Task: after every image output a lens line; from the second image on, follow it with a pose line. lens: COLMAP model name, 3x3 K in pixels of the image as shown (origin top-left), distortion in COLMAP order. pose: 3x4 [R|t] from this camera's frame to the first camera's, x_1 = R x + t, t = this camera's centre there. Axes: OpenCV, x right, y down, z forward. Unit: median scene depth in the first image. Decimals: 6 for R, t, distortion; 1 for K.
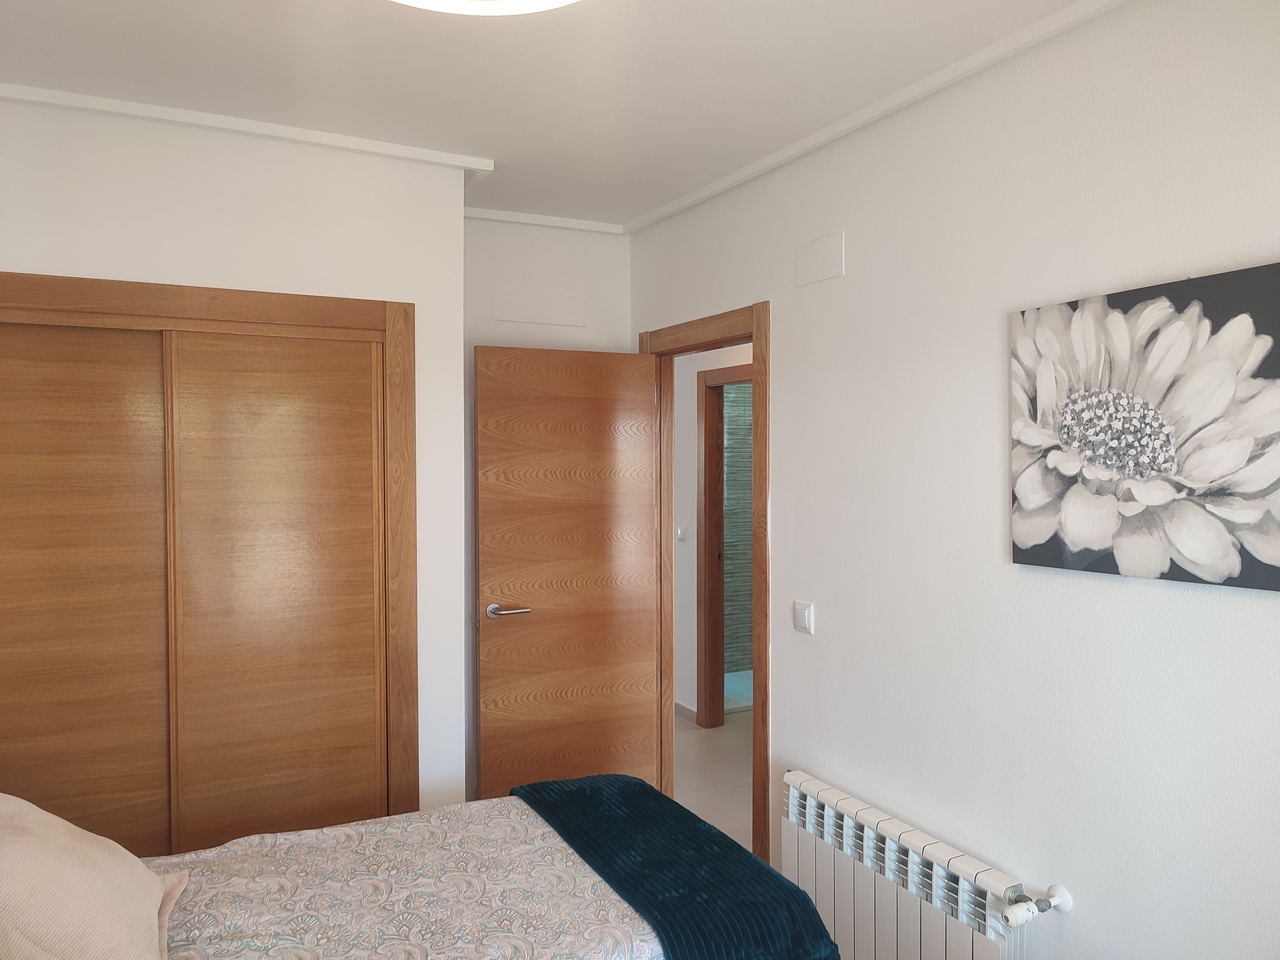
lens RADIAL K [[940.3, 0, 634.1], [0, 940.3, 468.9], [0, 0, 1]] dist [0.027689, 0.000946]
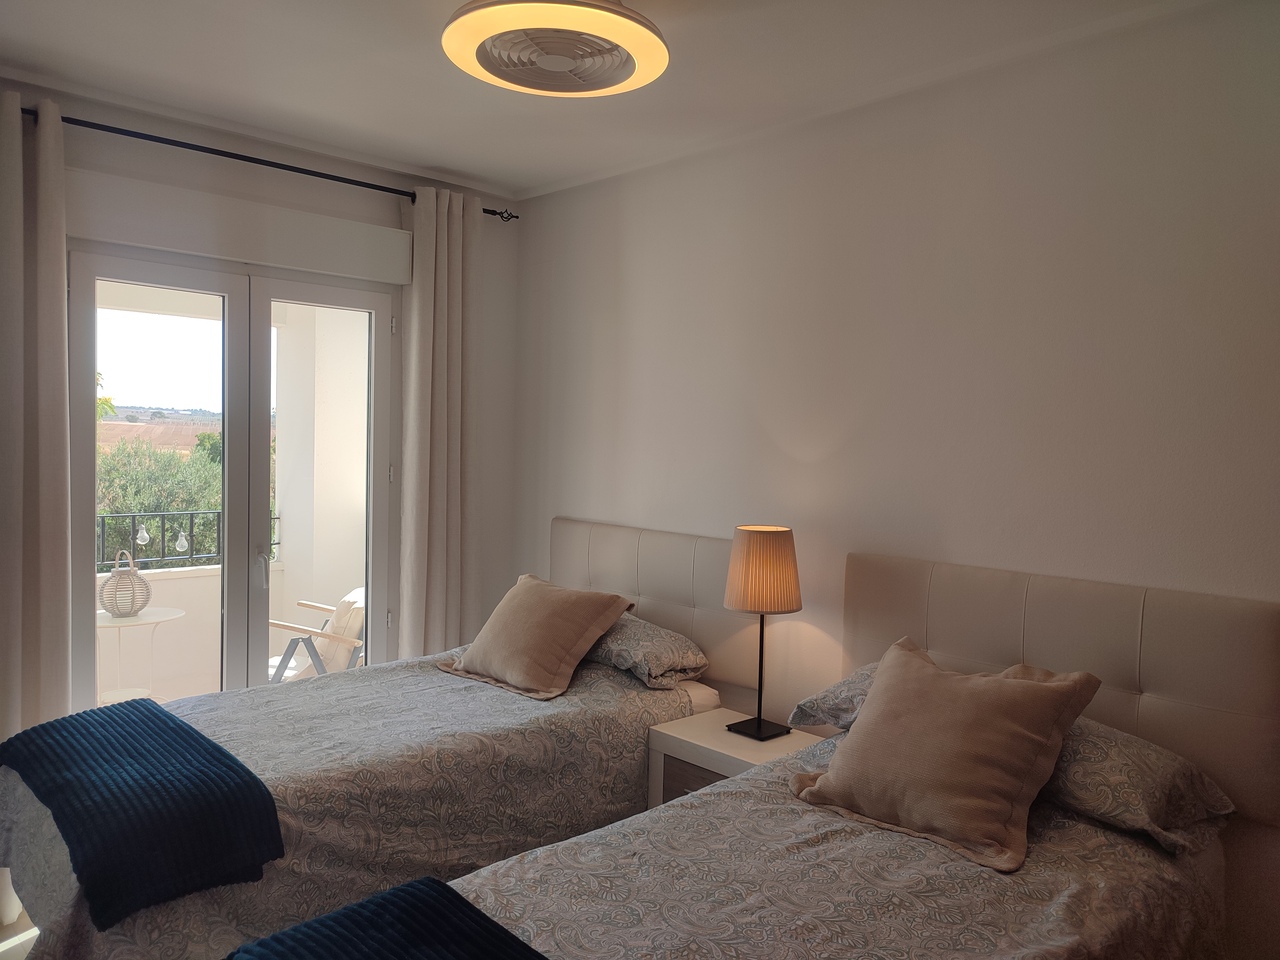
lens RADIAL K [[932.1, 0, 638.5], [0, 932.1, 483.8], [0, 0, 1]] dist [0.026009, -0.025780]
pose [[-0.958113, -0.008753, -0.286257, 0.079626], [-0.027987, 0.997610, 0.063169, 0.030586], [0.285020, 0.068535, -0.956068, 1.525707]]
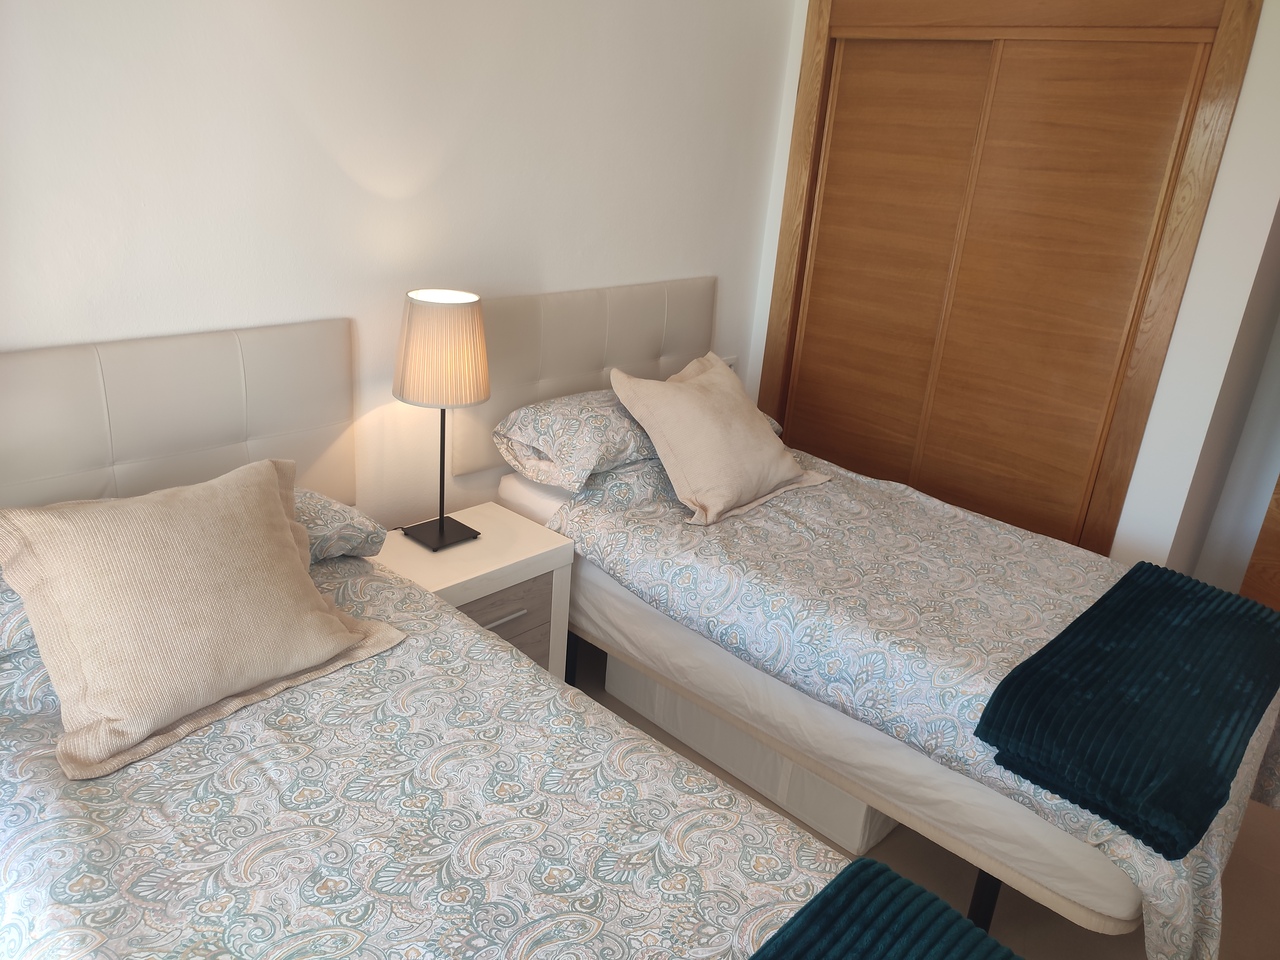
lens RADIAL K [[932.1, 0, 638.5], [0, 932.1, 483.8], [0, 0, 1]] dist [0.026009, -0.025780]
pose [[0.353175, 0.367799, -0.860228, 0.533296], [-0.097508, 0.928945, 0.357147, -0.019182], [0.930462, -0.042257, 0.363944, 0.229302]]
